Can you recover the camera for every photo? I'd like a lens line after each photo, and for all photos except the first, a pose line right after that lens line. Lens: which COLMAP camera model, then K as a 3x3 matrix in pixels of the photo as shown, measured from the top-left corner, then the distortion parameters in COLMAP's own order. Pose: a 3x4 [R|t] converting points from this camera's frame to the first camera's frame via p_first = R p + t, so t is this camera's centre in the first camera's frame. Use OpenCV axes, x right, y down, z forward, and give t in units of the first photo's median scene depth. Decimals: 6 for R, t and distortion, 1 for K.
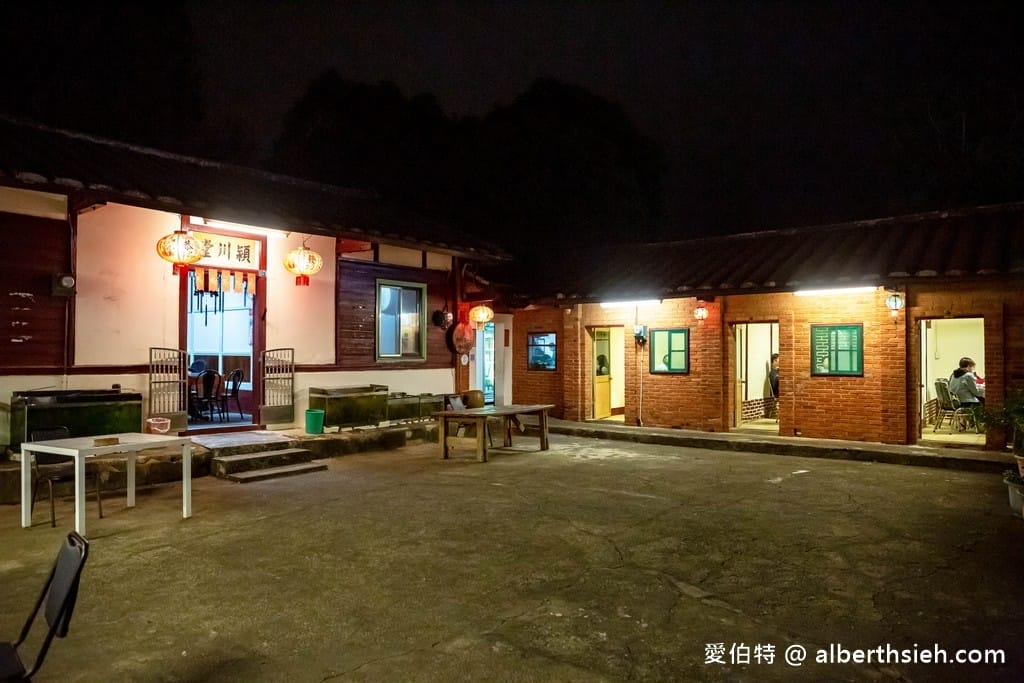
lens RADIAL K [[713.2, 0, 512.5], [0, 713.2, 340.8], [0, 0, 1]] dist [-0.043537, 0.009462]
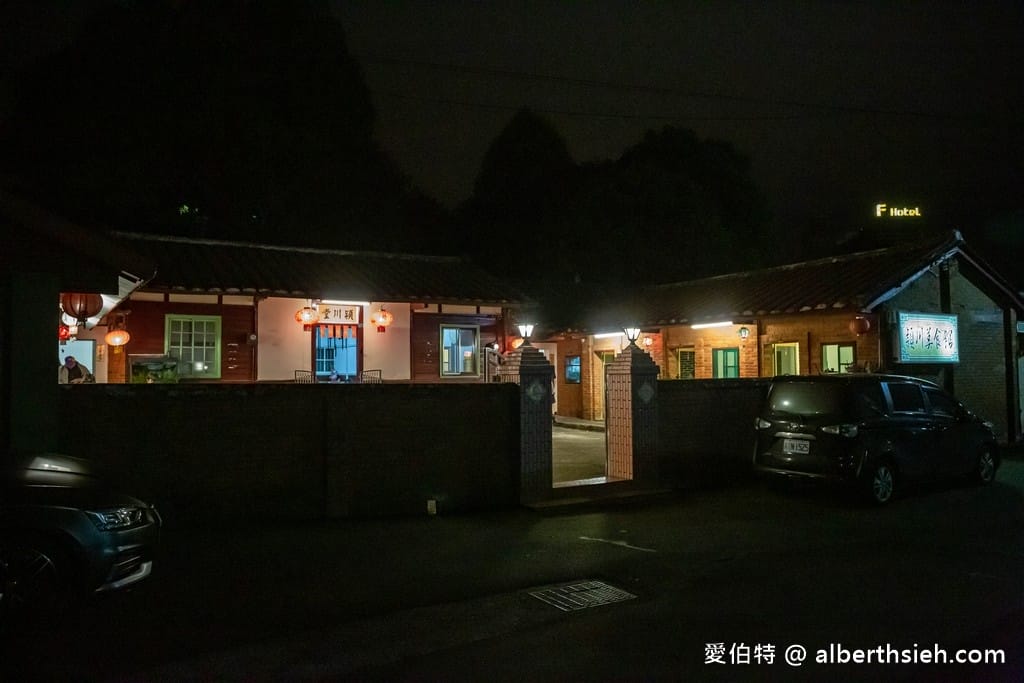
lens RADIAL K [[826.6, 0, 511.9], [0, 826.6, 344.2], [0, 0, 1]] dist [0.000047, -0.001357]
pose [[0.931524, -0.022033, -0.363011, 0.658413], [0.014574, 0.999623, -0.023275, 0.001077], [0.363387, 0.016390, 0.931494, -0.670485]]
